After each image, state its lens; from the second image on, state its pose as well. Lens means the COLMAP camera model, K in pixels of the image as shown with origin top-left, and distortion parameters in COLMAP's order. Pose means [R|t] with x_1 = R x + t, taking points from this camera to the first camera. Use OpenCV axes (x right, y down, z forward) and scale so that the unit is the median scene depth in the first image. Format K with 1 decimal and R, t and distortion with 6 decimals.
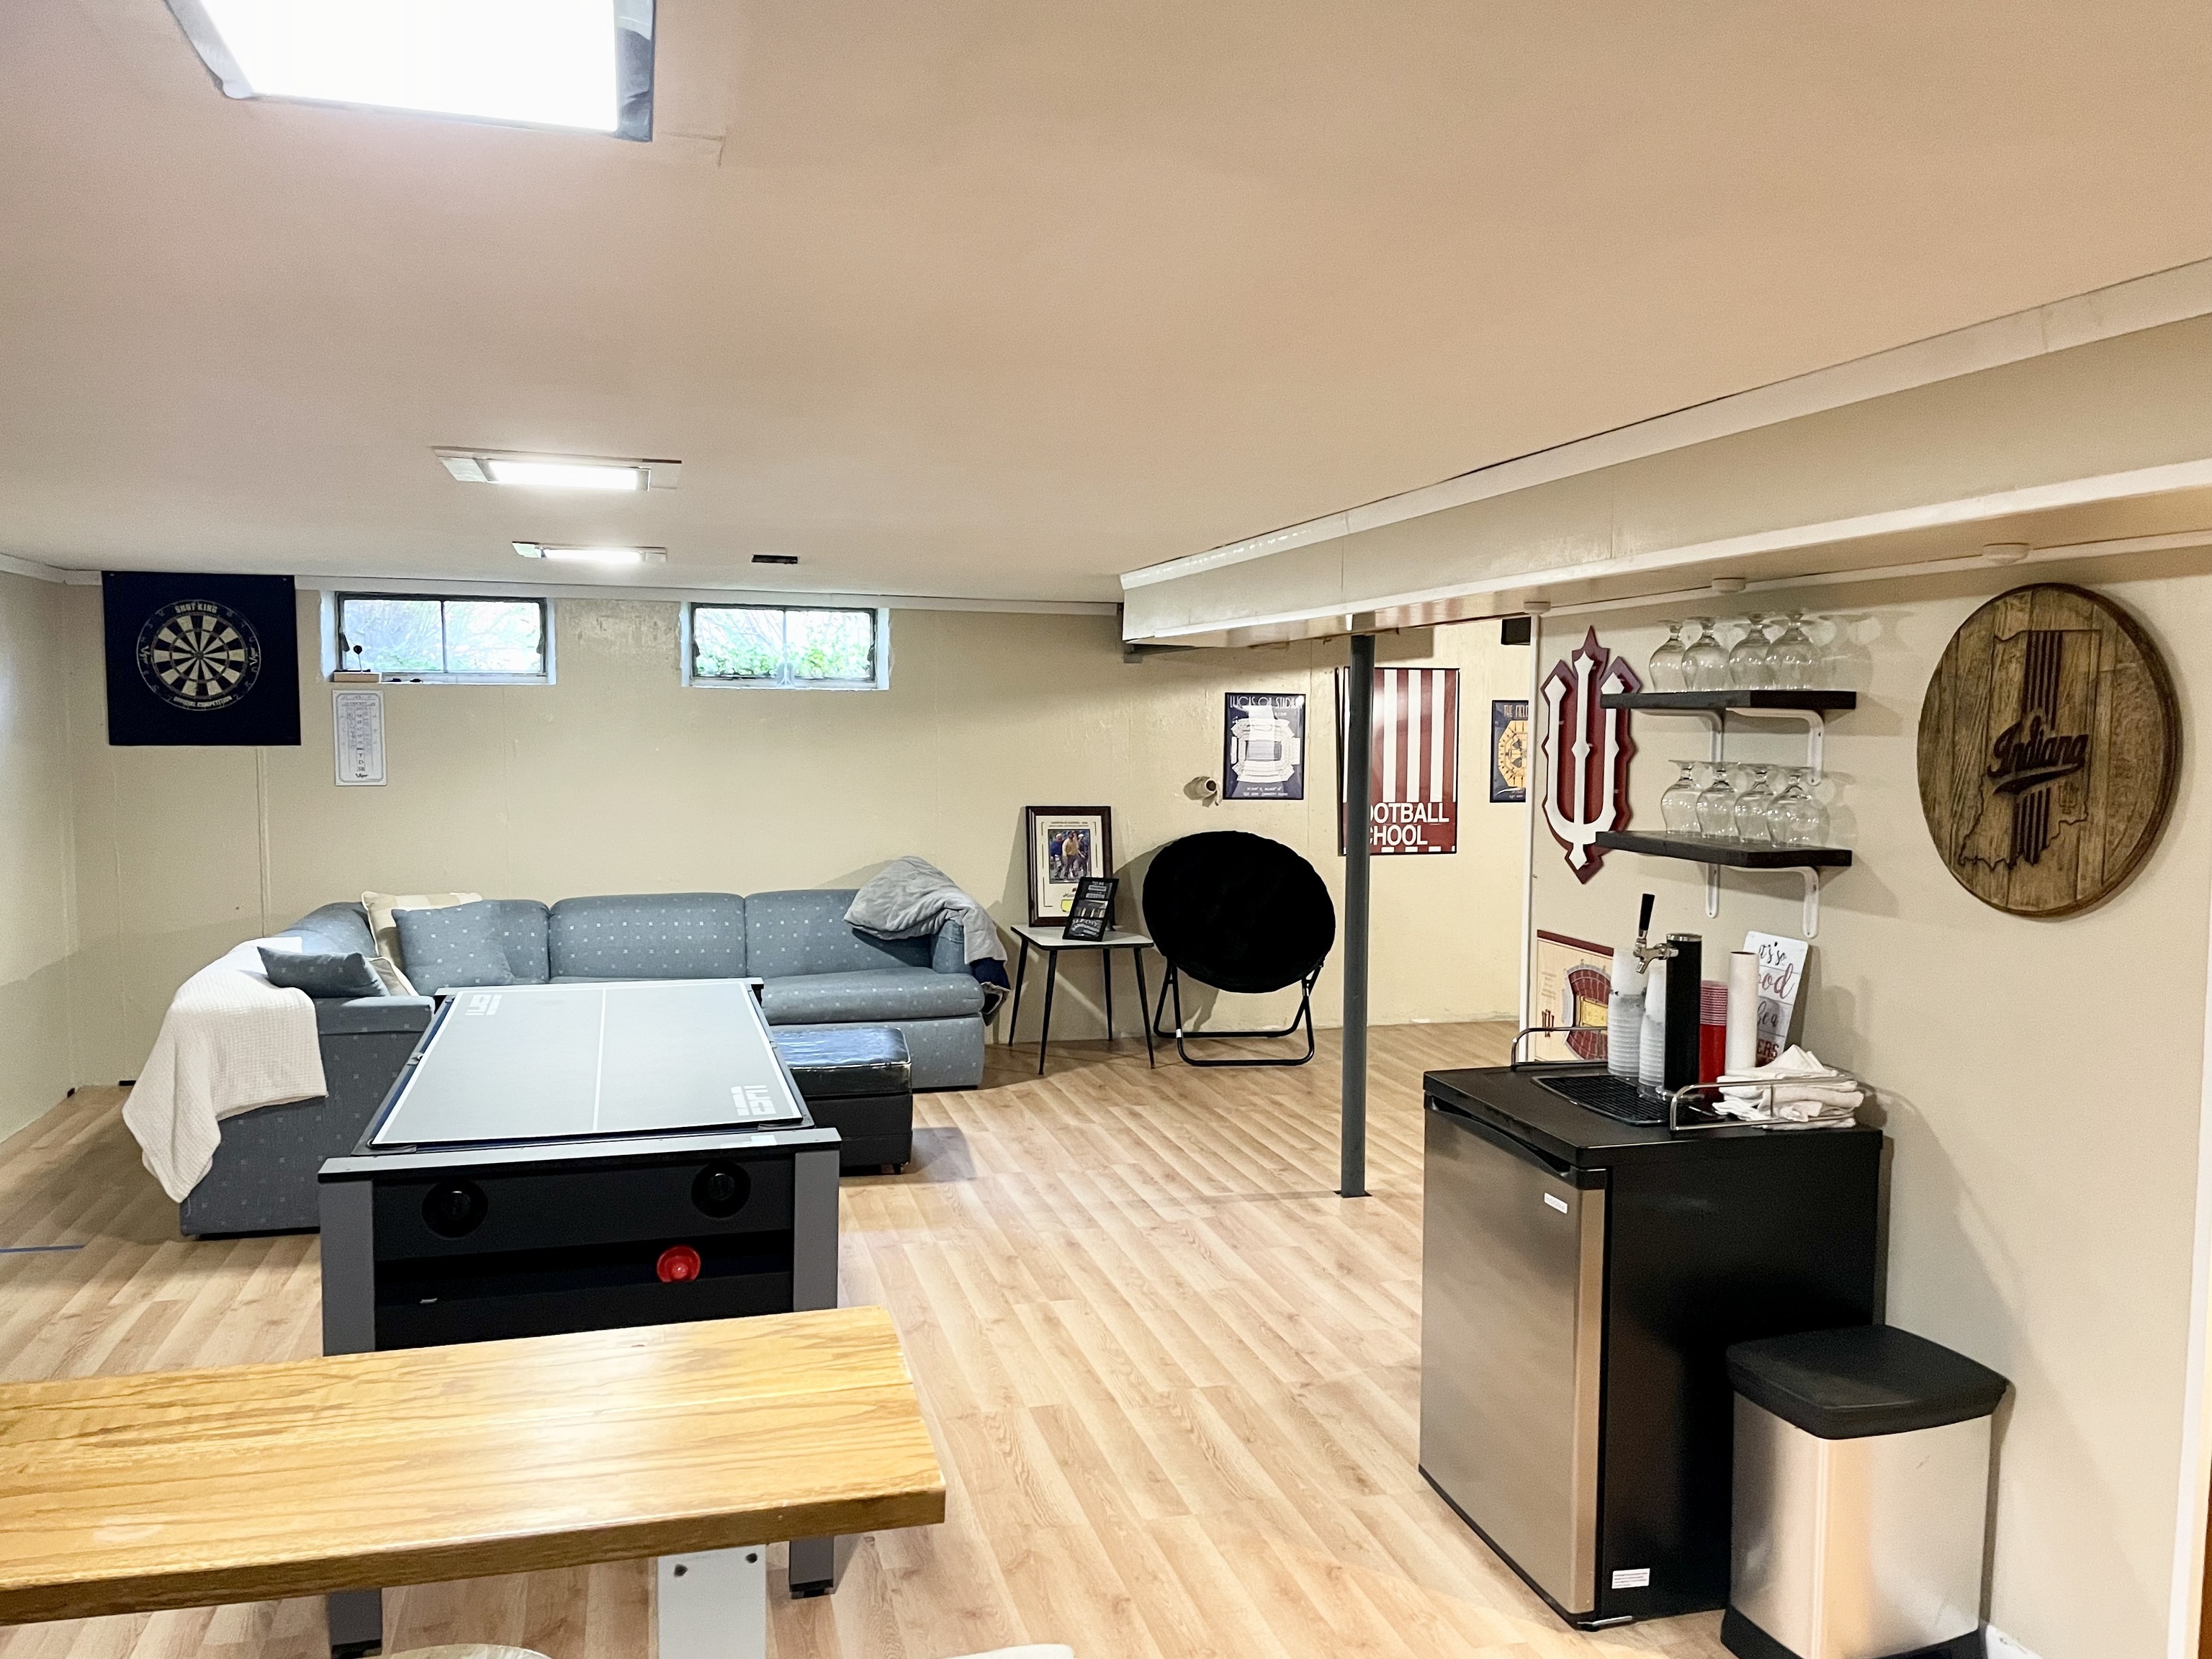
lens RADIAL K [[1690.9, 0, 1110.5], [0, 1690.9, 821.9], [0, 0, 1]] dist [0.080526, -0.110551]
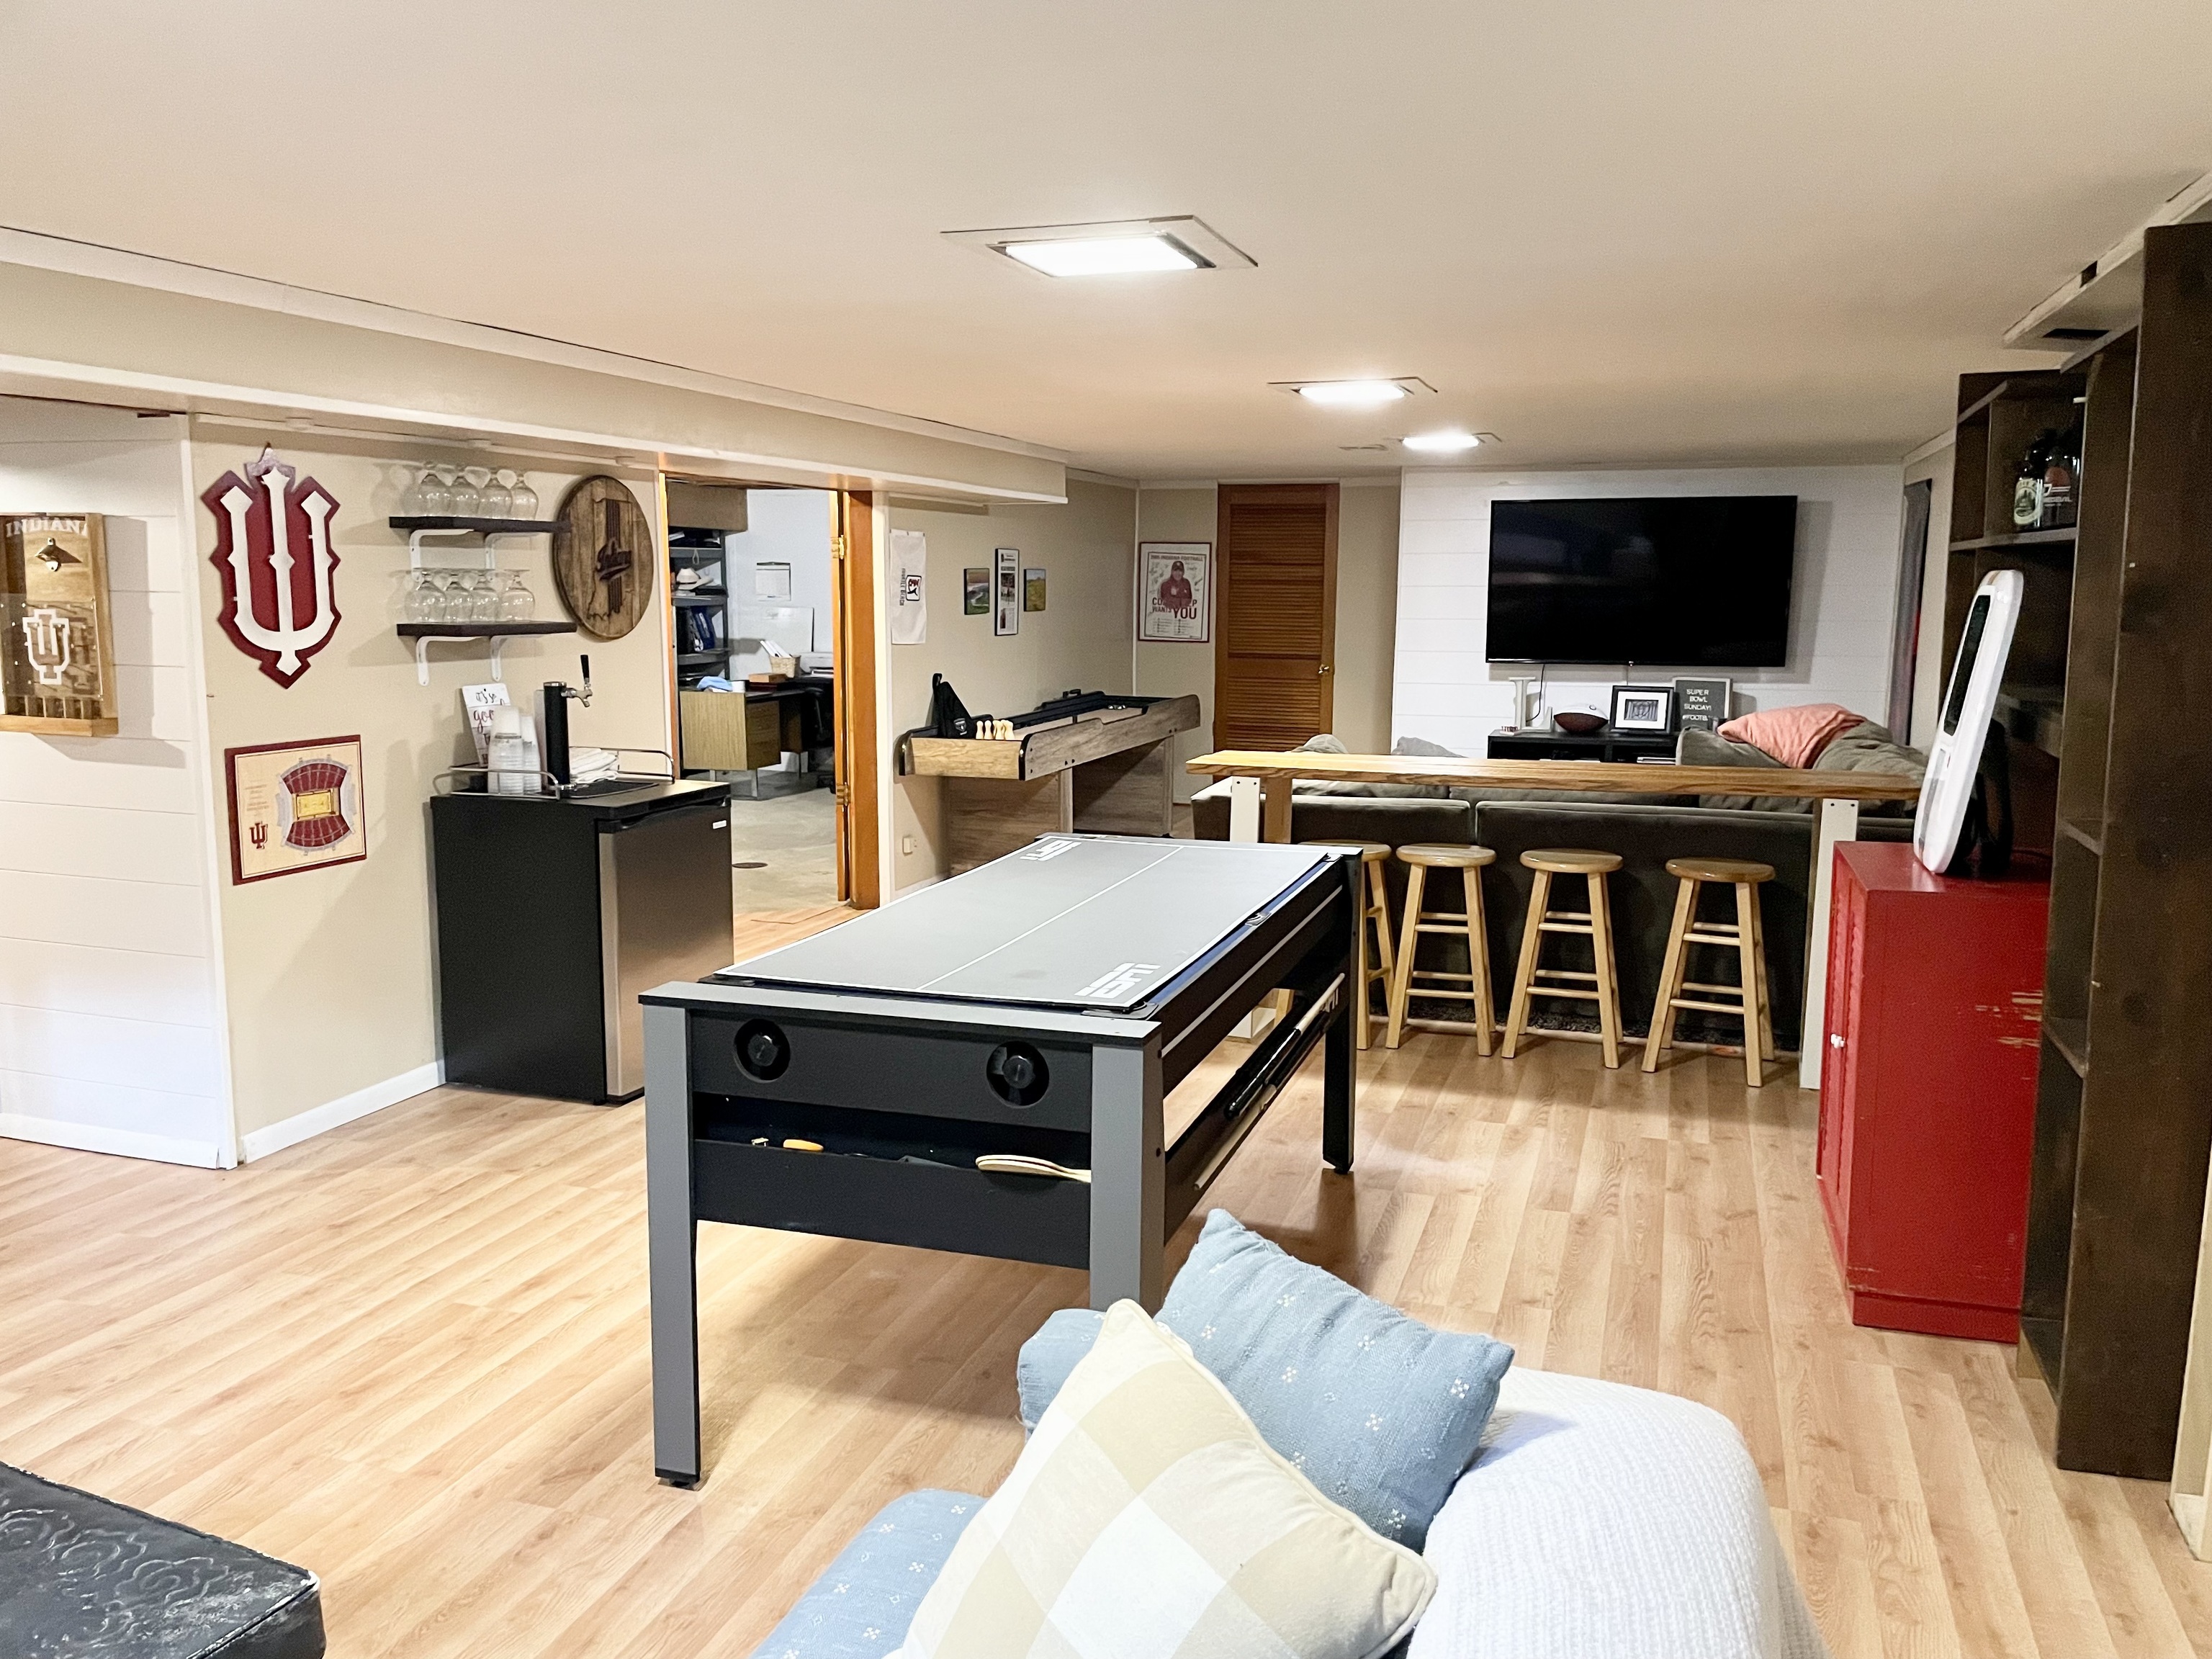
lens RADIAL K [[1690.9, 0, 1128.4], [0, 1690.9, 830.9], [0, 0, 1]] dist [0.080526, -0.110551]
pose [[-0.835235, -0.096220, 0.541409, -0.763175], [0.019978, 0.978612, 0.204740, -0.086768], [-0.549530, 0.181822, -0.815449, 1.622756]]
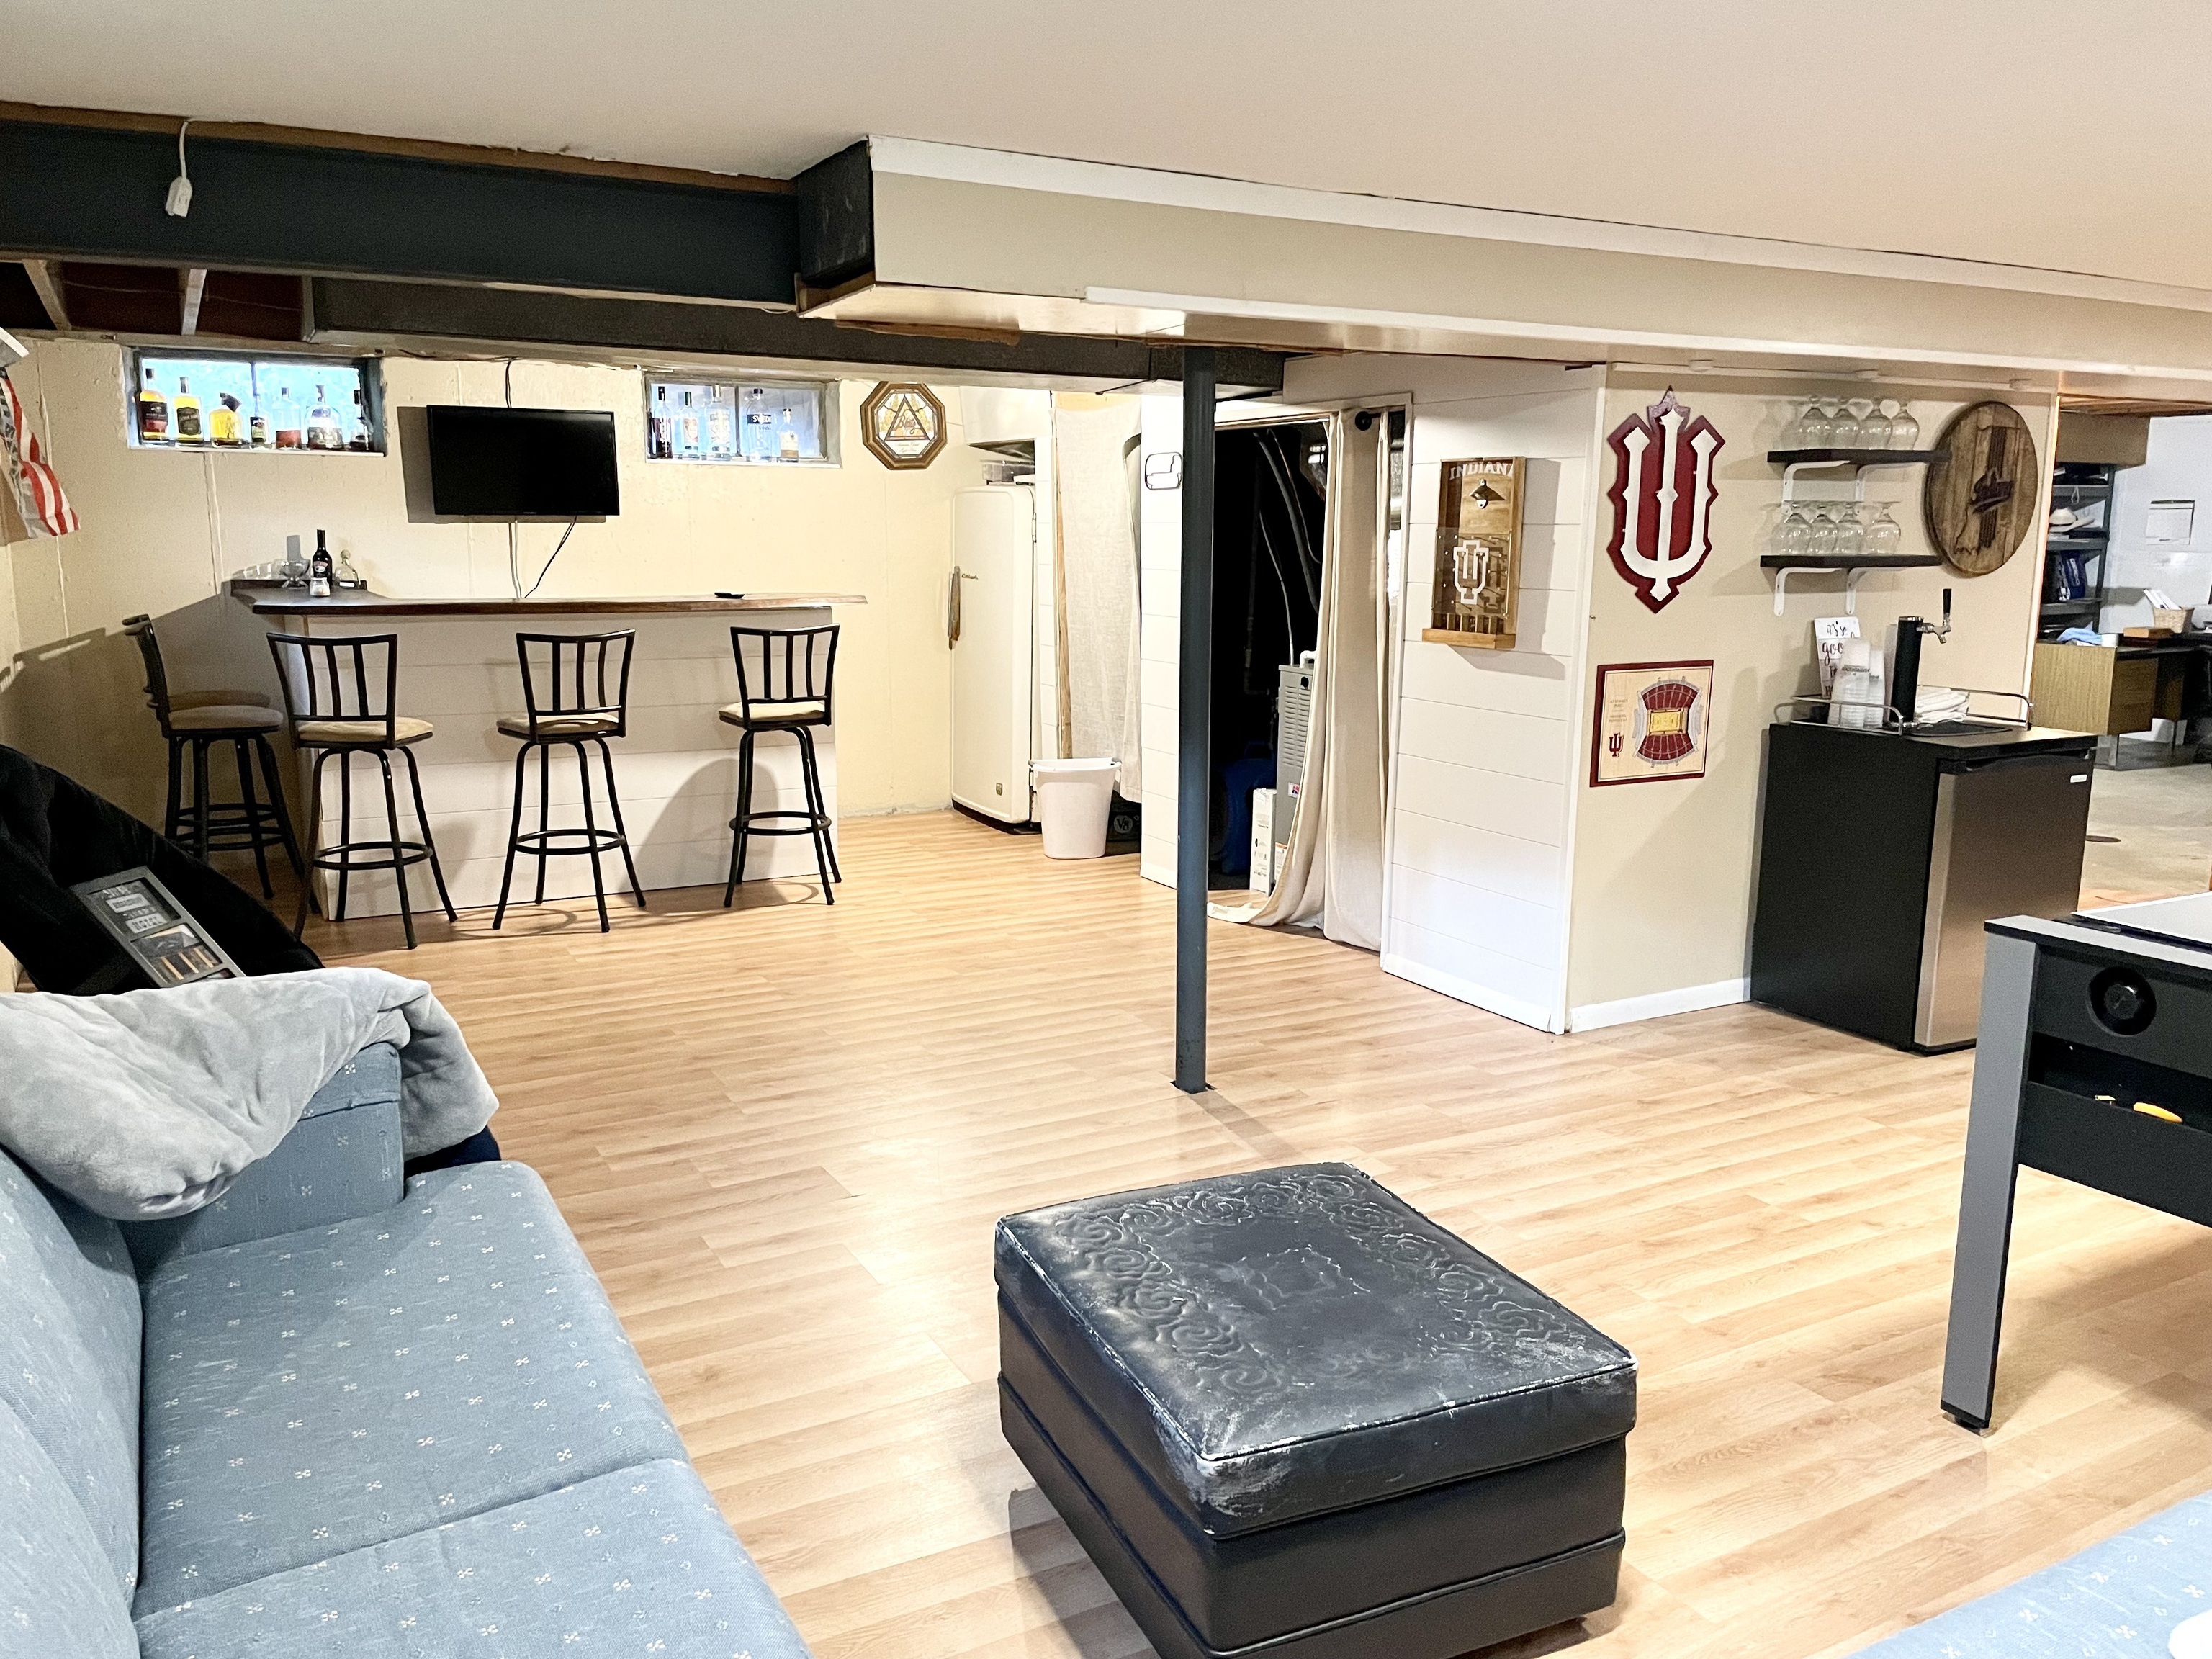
lens RADIAL K [[1690.9, 0, 1092.7], [0, 1690.9, 836.2], [0, 0, 1]] dist [0.080526, -0.110551]
pose [[-0.233287, -0.185692, 0.954513, -0.786903], [0.056834, 0.977316, 0.204019, -0.075752], [-0.970746, 0.101844, -0.217442, 1.665903]]
